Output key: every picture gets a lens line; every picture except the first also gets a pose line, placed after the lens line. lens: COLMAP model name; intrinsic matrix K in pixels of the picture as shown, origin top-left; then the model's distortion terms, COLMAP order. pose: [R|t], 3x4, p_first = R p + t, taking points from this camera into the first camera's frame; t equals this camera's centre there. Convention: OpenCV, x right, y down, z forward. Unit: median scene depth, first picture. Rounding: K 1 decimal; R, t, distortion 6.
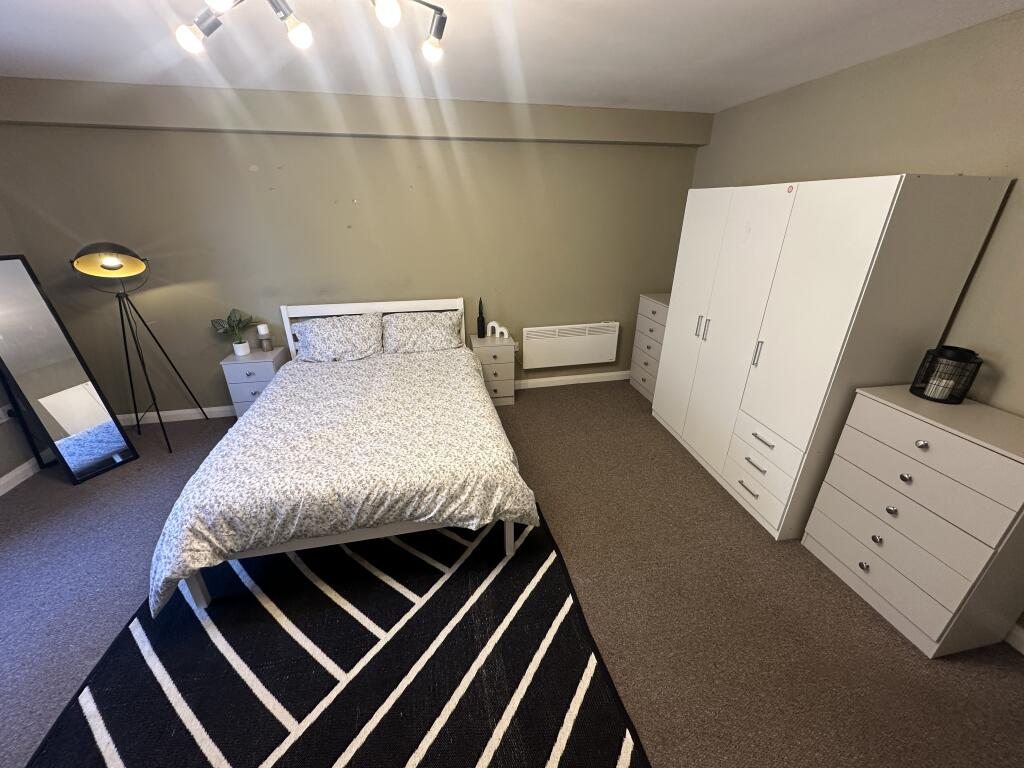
lens RADIAL K [[407.2, 0, 514.3], [0, 407.2, 384.8], [0, 0, 1]] dist [-0.002743, -0.000248]
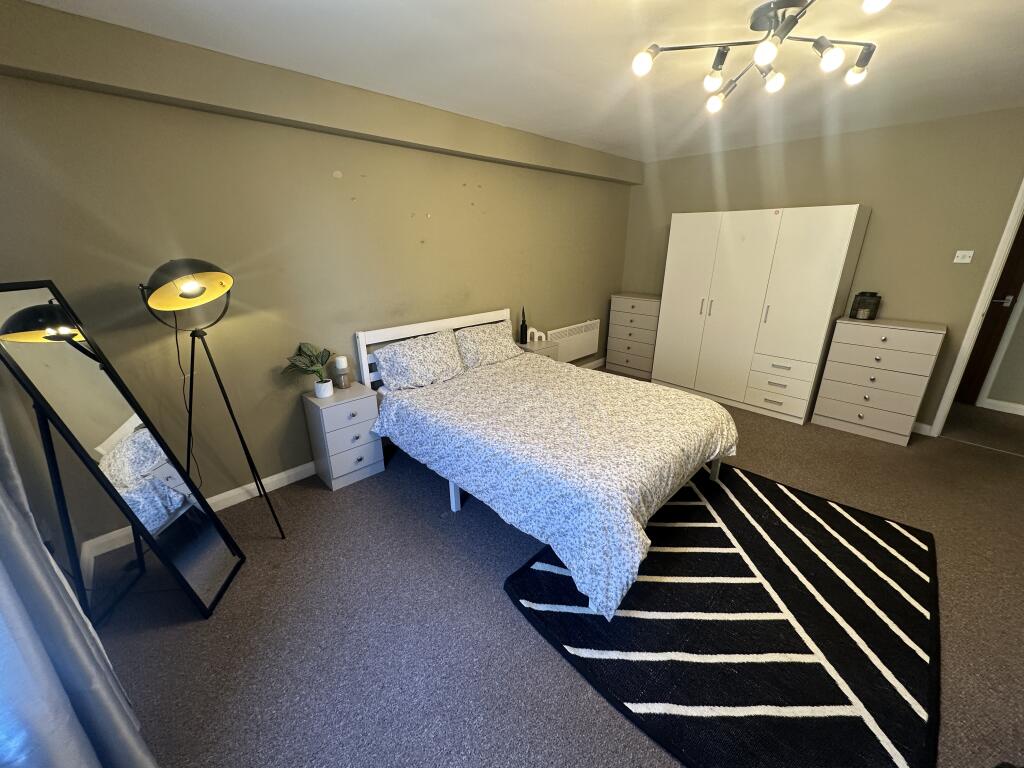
lens RADIAL K [[407.2, 0, 516.4], [0, 407.2, 382.9], [0, 0, 1]] dist [-0.002743, -0.000248]
pose [[0.839247, -0.181611, 0.512526, -0.757617], [0.220916, 0.975158, -0.016202, -0.002686], [-0.496851, 0.126823, 0.858519, 0.112617]]
